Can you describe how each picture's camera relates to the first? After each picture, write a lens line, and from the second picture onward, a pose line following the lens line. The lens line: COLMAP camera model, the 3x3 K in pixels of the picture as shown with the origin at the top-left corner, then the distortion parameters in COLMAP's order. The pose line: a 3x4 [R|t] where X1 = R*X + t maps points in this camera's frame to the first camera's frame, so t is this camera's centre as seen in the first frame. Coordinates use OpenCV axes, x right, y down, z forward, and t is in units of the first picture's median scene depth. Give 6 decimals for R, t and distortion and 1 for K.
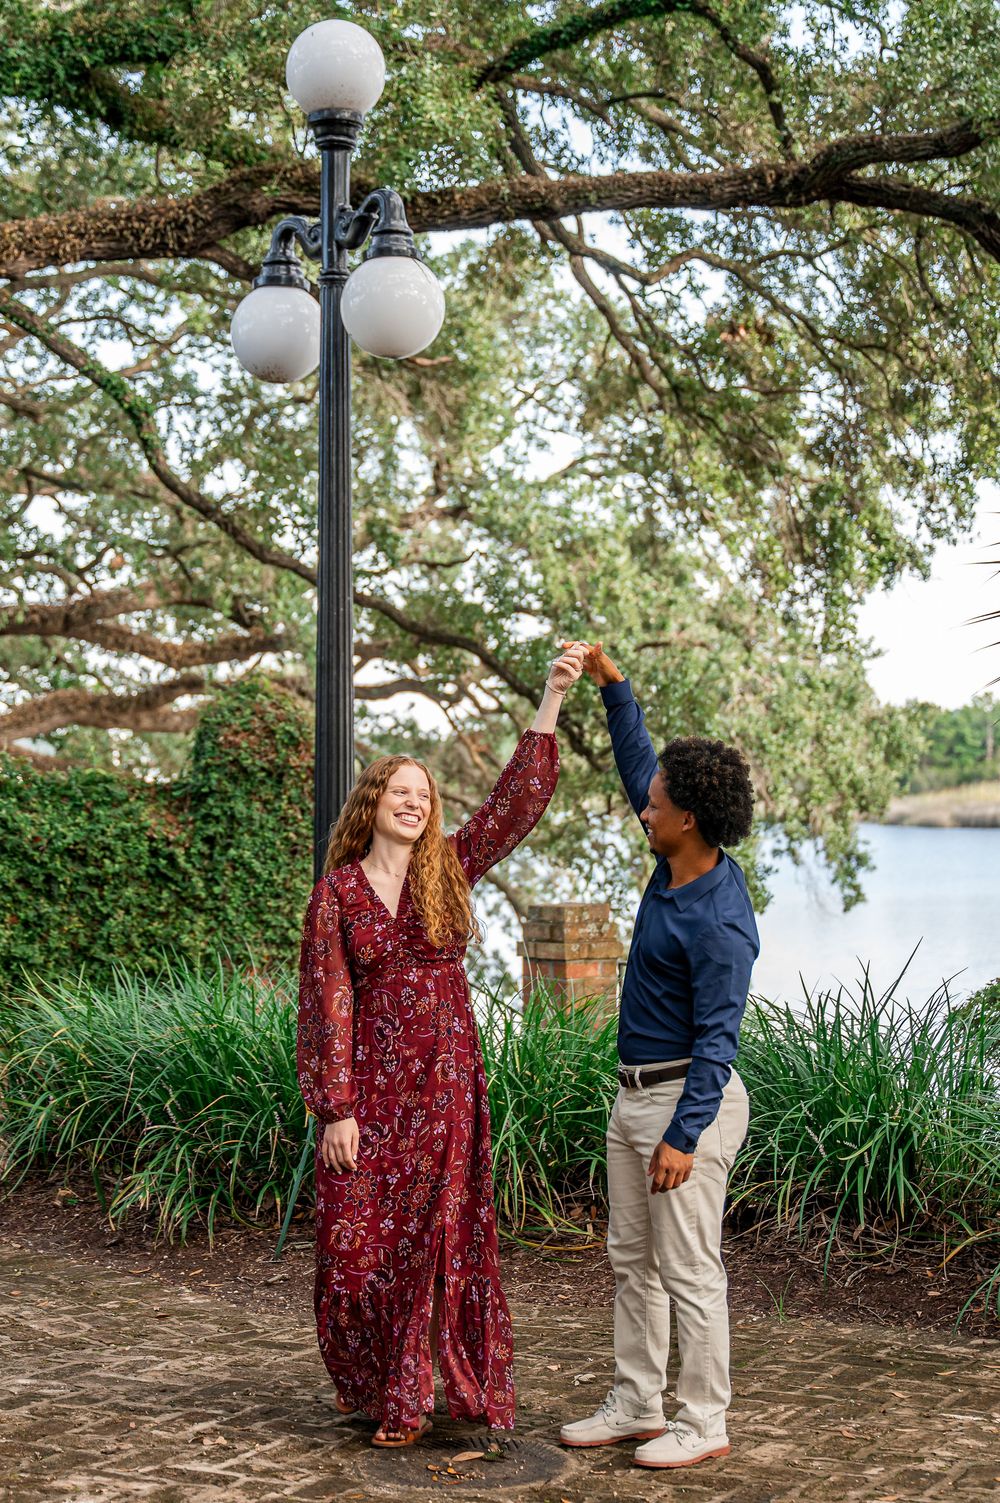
lens RADIAL K [[3217.6, 0, 498.7], [0, 3217.6, 729.9], [0, 0, 1]] dist [0.020095, -0.140630]
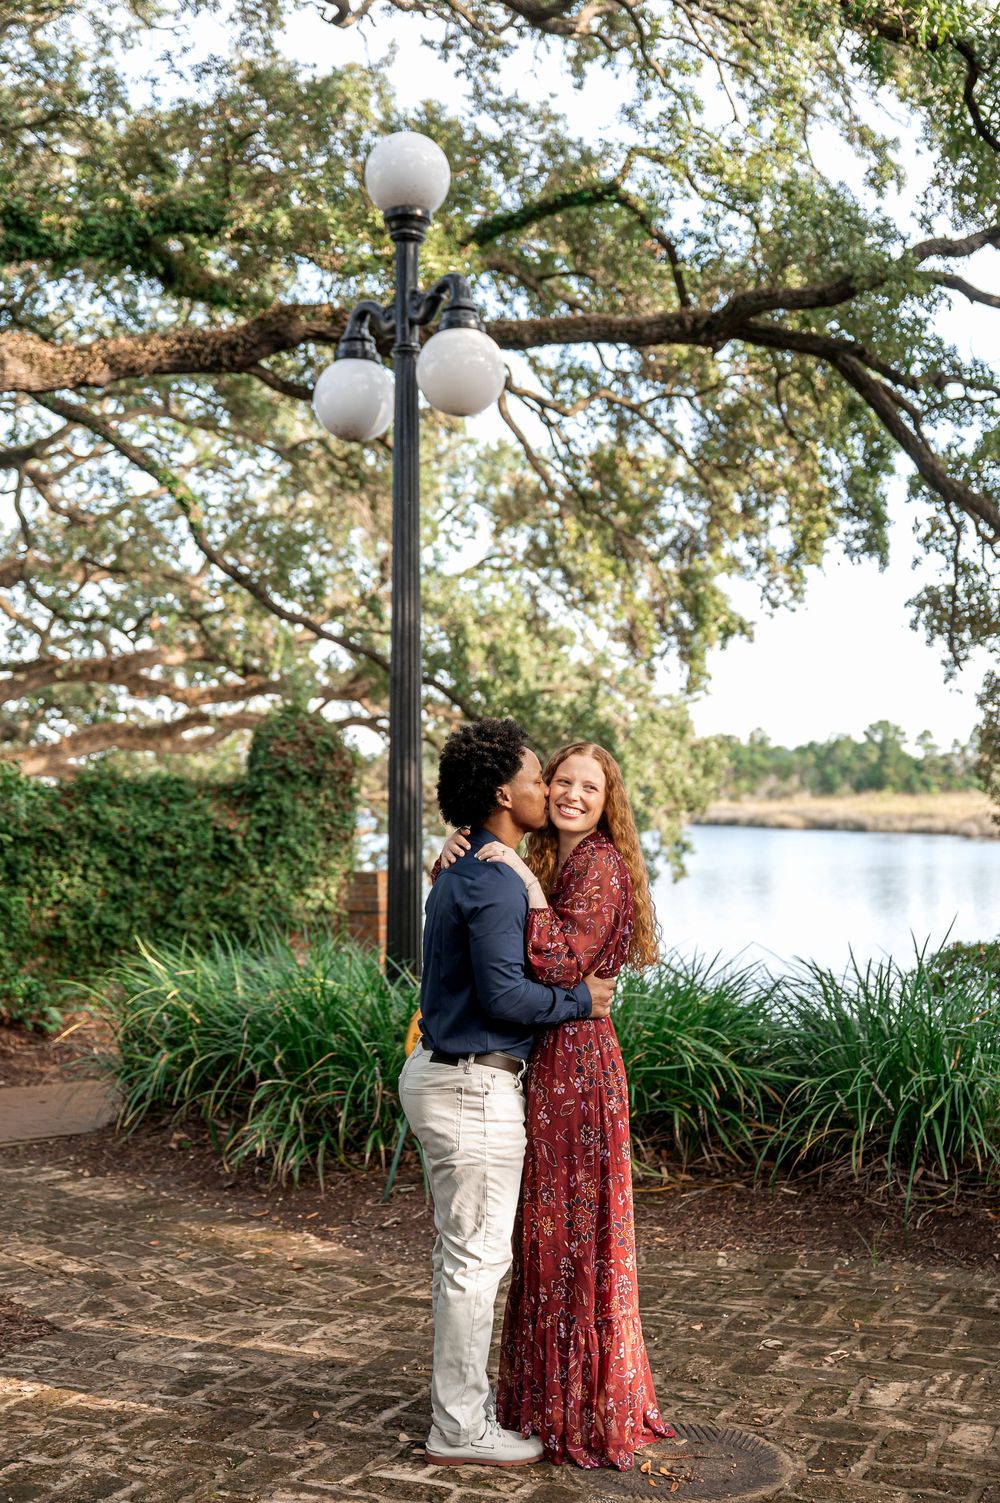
lens RADIAL K [[1955.8, 0, 500.0], [0, 1955.8, 751.5], [0, 0, 1]] dist [-0.007090, 0.029928]
pose [[0.995820, 0.004236, 0.091241, -0.064565], [-0.003416, 0.999952, -0.009142, 0.010170], [-0.091275, 0.008792, 0.995787, 0.226115]]
